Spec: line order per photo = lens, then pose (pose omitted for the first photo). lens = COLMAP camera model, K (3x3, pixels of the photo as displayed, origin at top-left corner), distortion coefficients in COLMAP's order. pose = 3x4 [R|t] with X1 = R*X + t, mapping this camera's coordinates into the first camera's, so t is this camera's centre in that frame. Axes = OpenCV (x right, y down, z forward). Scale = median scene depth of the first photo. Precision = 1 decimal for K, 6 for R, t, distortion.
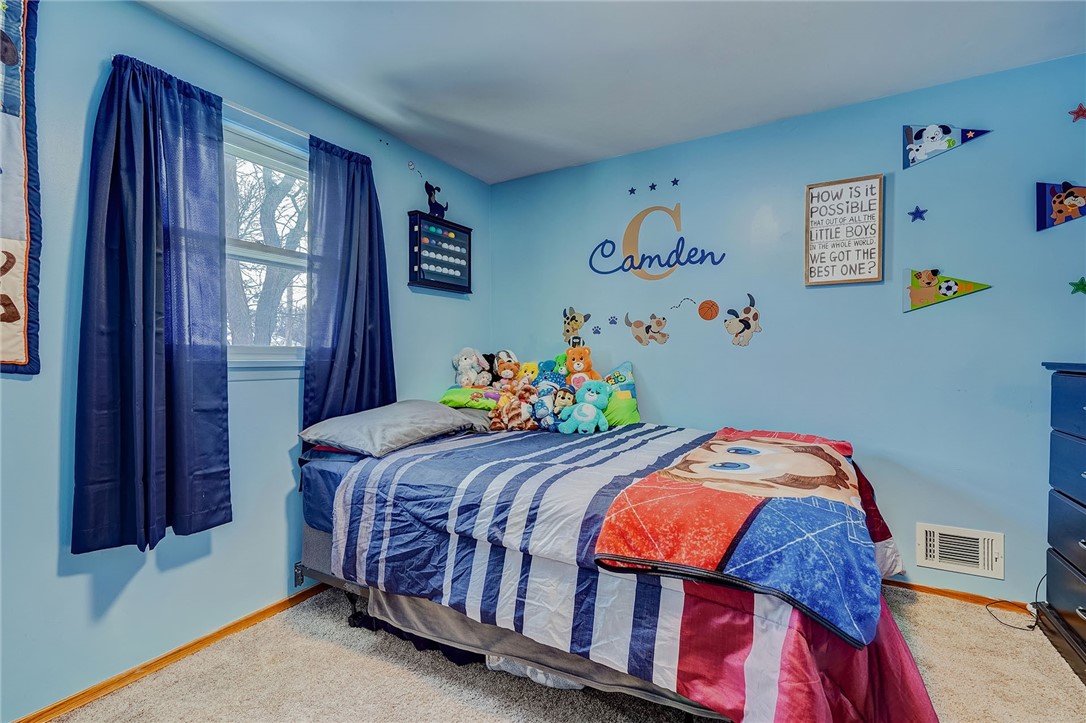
lens RADIAL K [[500.4, 0, 538.2], [0, 500.4, 364.5], [0, 0, 1]] dist [-0.006841, 0.006766]
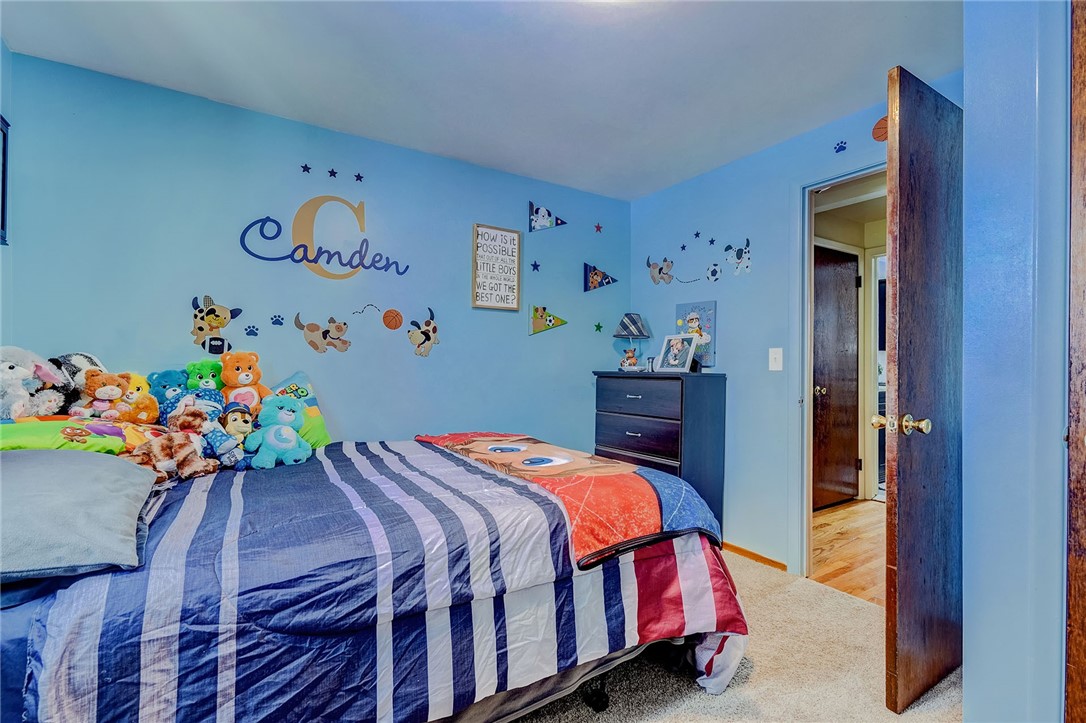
lens RADIAL K [[500.4, 0, 538.2], [0, 500.4, 364.5], [0, 0, 1]] dist [-0.006841, 0.006766]
pose [[0.451783, 0.008589, 0.892086, -0.491793], [0.007837, 0.999877, -0.013596, -0.004068], [-0.892093, 0.013134, 0.451660, 0.353317]]
